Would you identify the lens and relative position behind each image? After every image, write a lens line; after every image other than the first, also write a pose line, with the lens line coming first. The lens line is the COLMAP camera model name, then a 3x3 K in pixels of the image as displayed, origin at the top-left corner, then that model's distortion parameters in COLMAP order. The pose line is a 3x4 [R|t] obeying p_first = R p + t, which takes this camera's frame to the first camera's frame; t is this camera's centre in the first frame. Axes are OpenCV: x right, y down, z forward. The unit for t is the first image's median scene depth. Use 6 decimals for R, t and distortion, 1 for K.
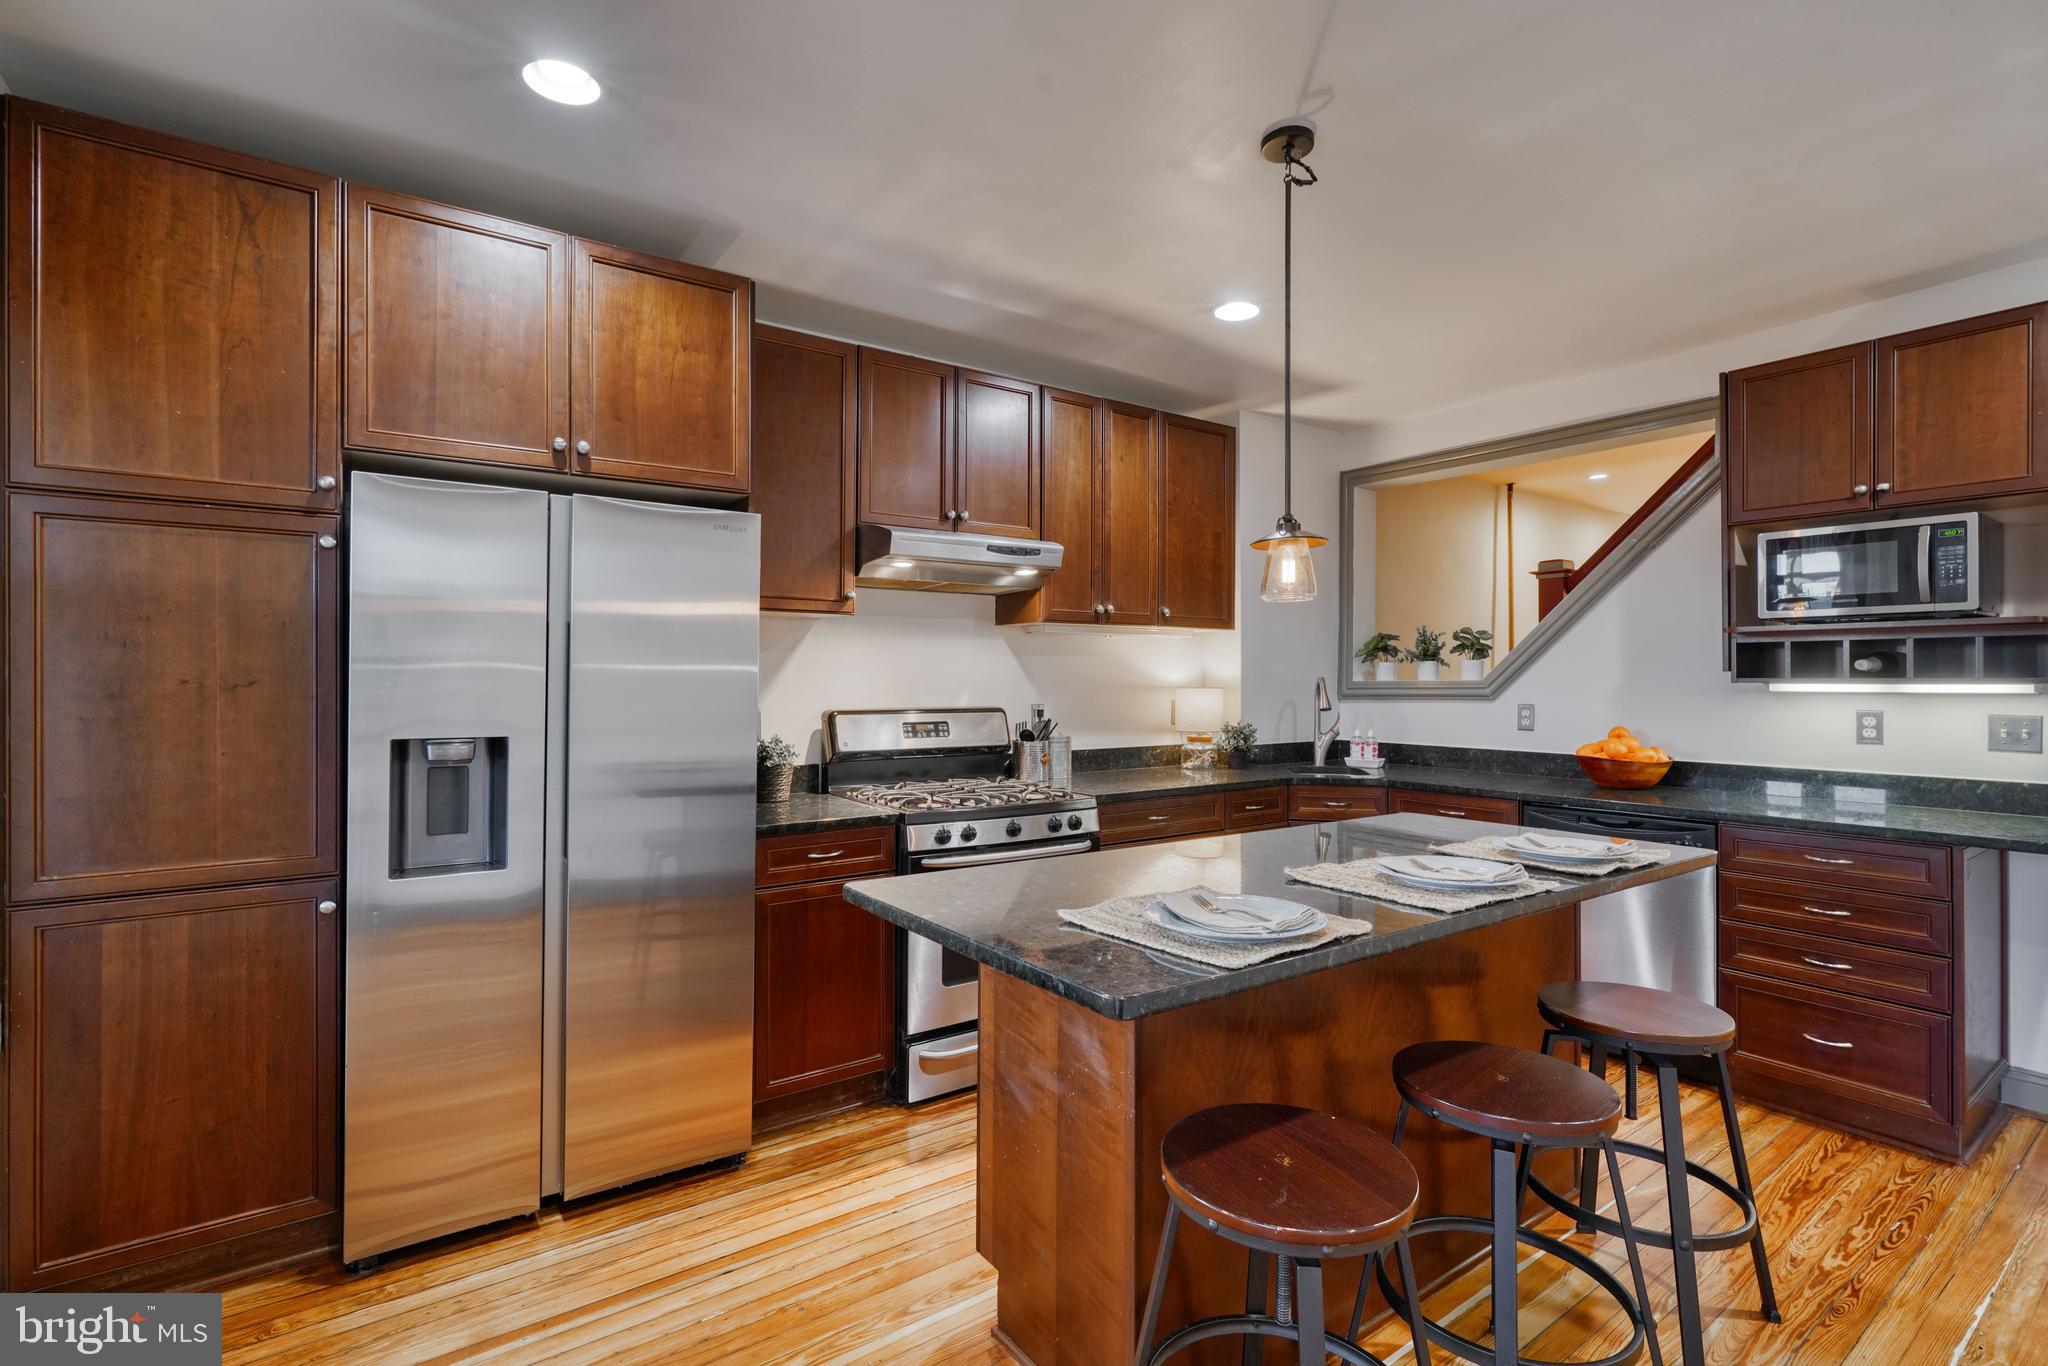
lens RADIAL K [[925.5, 0, 1021.5], [0, 925.5, 681.5], [0, 0, 1]] dist [-0.012507, 0.005318]
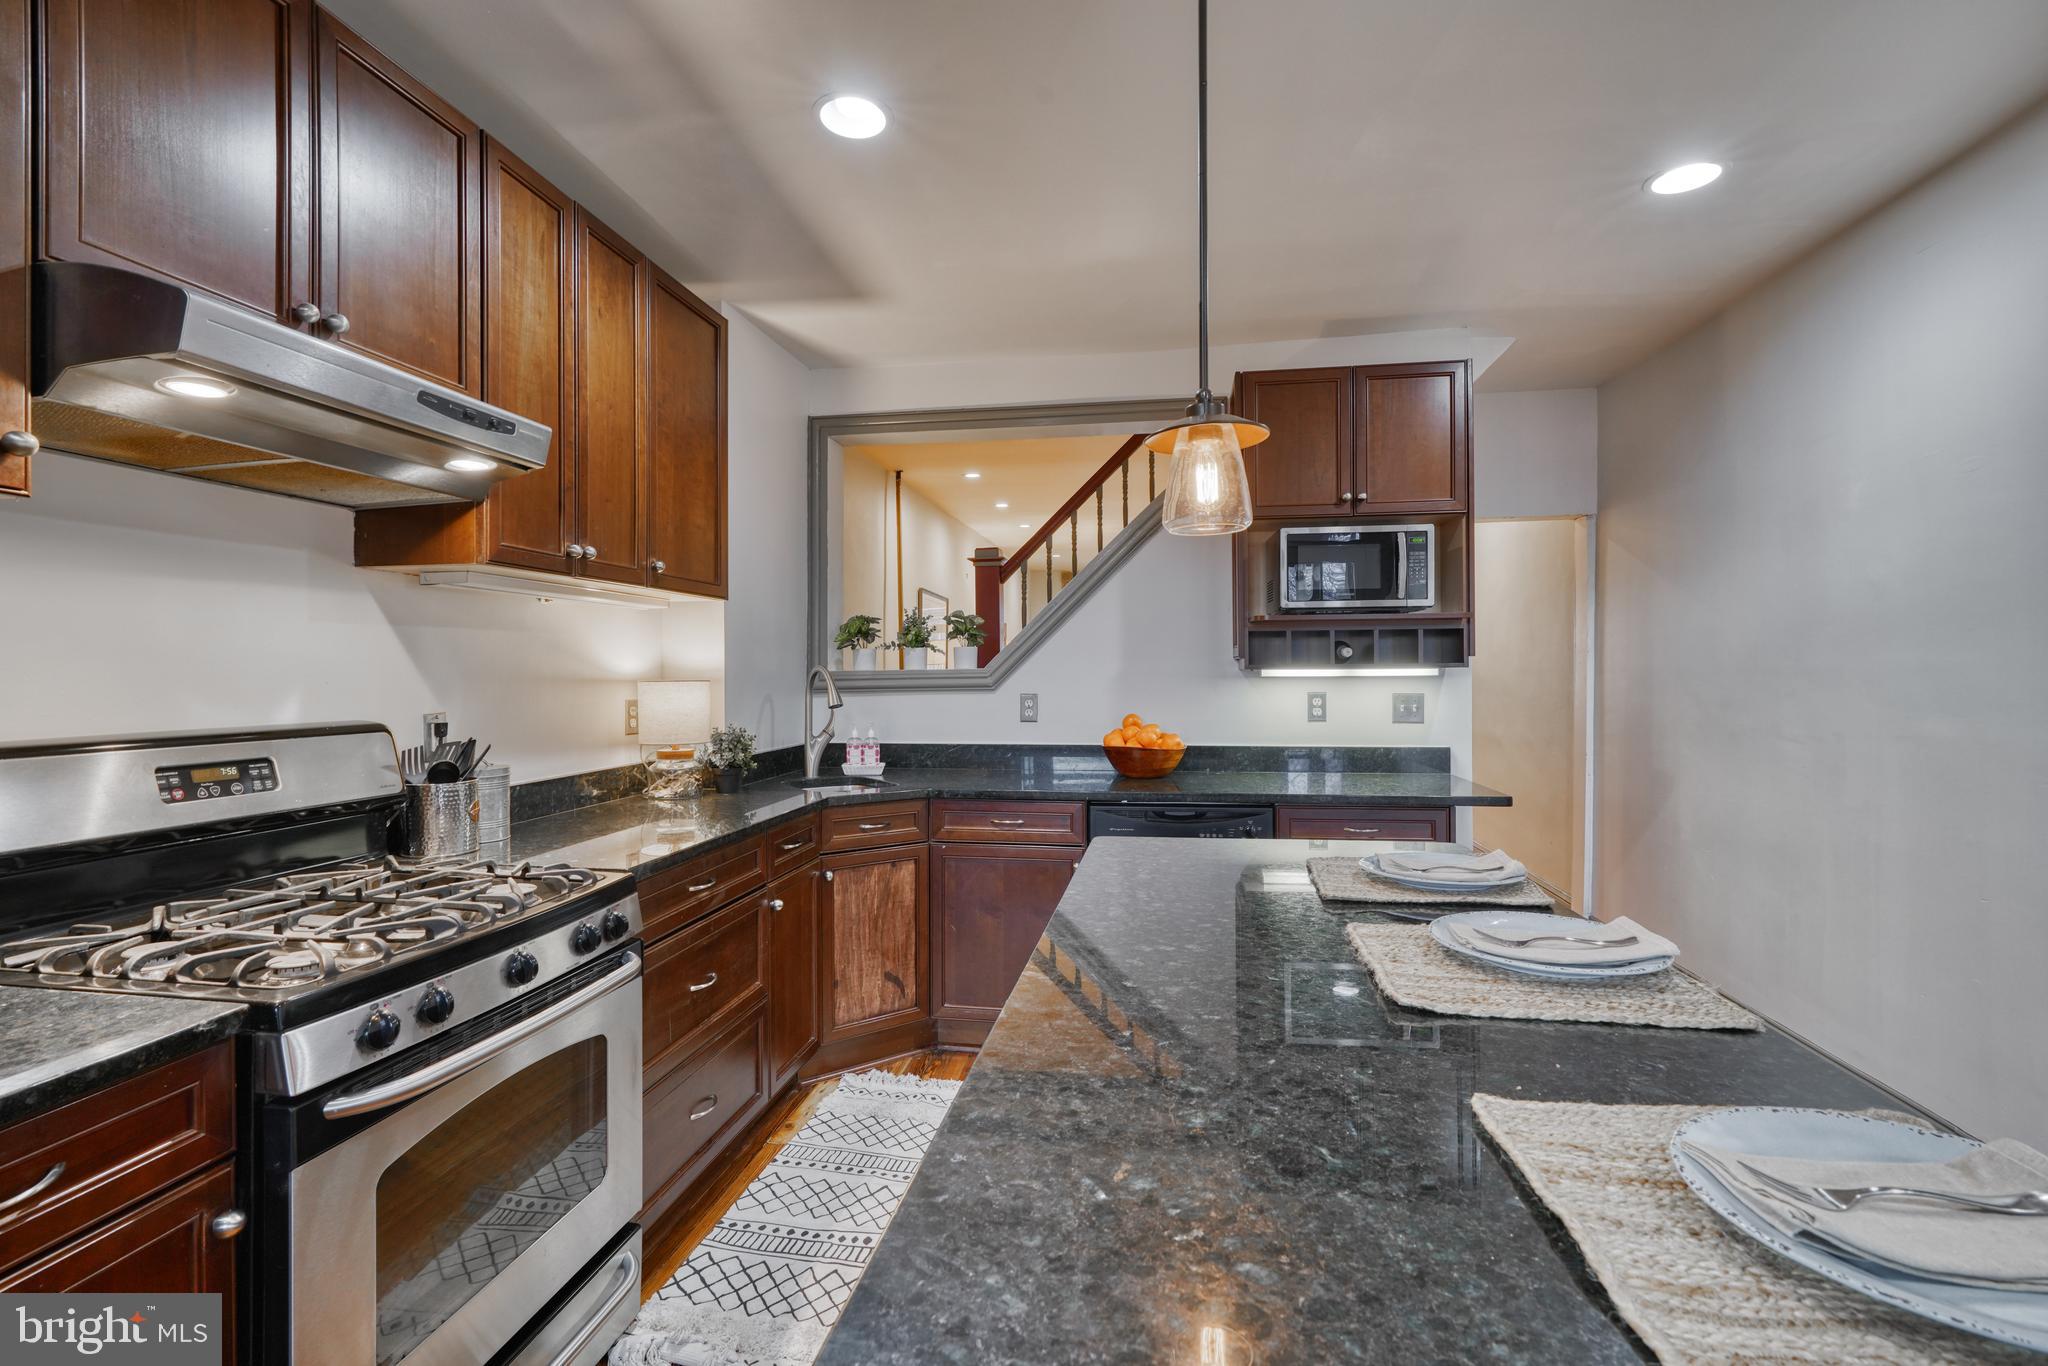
lens RADIAL K [[925.5, 0, 1021.3], [0, 925.5, 676.0], [0, 0, 1]] dist [-0.012507, 0.005318]
pose [[0.704634, -0.008886, 0.709515, -0.153655], [0.007920, 0.999958, 0.004657, 0.002428], [-0.709527, 0.002338, 0.704675, 0.423995]]
